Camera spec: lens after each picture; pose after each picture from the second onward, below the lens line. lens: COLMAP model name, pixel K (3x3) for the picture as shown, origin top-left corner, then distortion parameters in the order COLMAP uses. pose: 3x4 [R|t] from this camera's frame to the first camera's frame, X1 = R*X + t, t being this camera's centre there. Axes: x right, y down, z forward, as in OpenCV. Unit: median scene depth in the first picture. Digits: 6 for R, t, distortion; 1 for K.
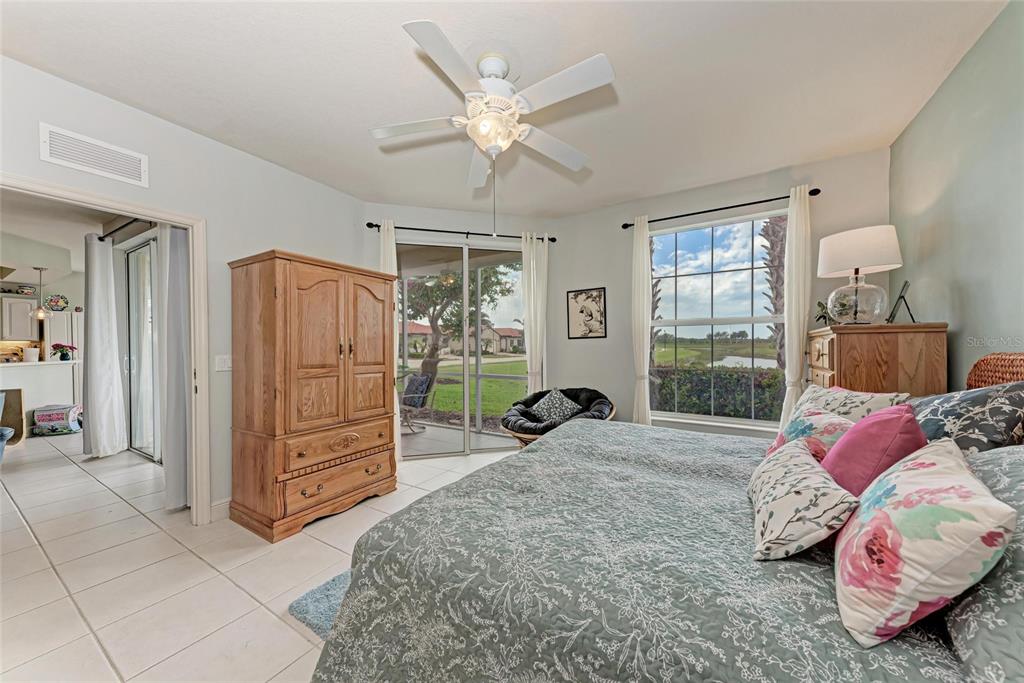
lens RADIAL K [[347.1, 0, 515.7], [0, 347.1, 345.5], [0, 0, 1]] dist [0.010709, -0.001899]
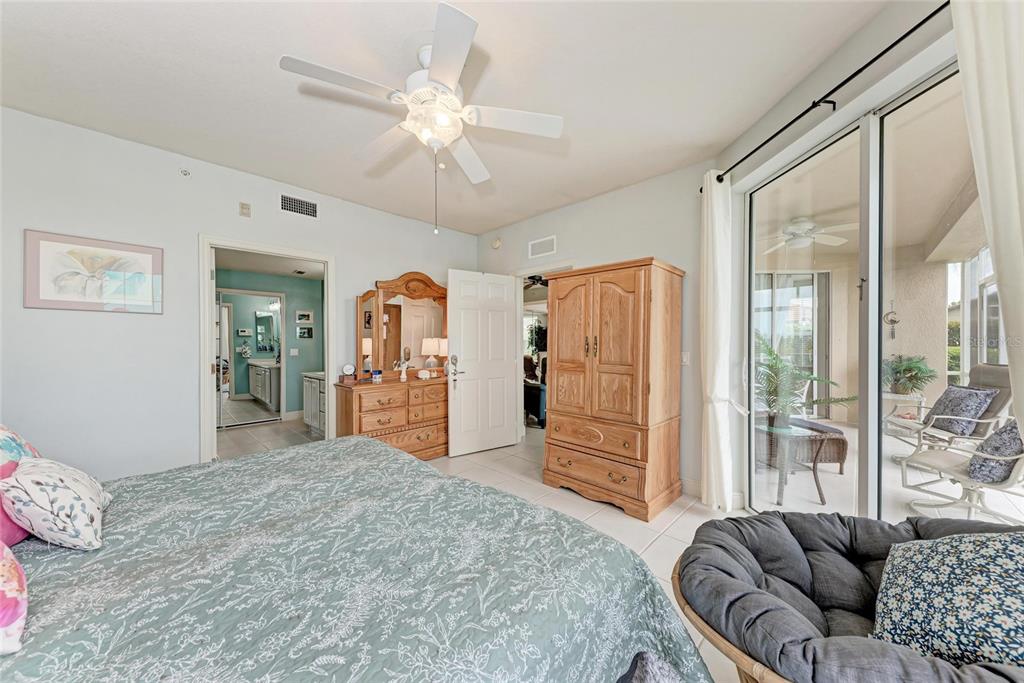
lens RADIAL K [[347.1, 0, 512.8], [0, 347.1, 346.9], [0, 0, 1]] dist [0.010709, -0.001899]
pose [[-0.223792, 0.014399, -0.974530, 0.583442], [0.002367, 0.999896, 0.014230, -0.006699], [0.974634, 0.000878, -0.223803, 0.994849]]
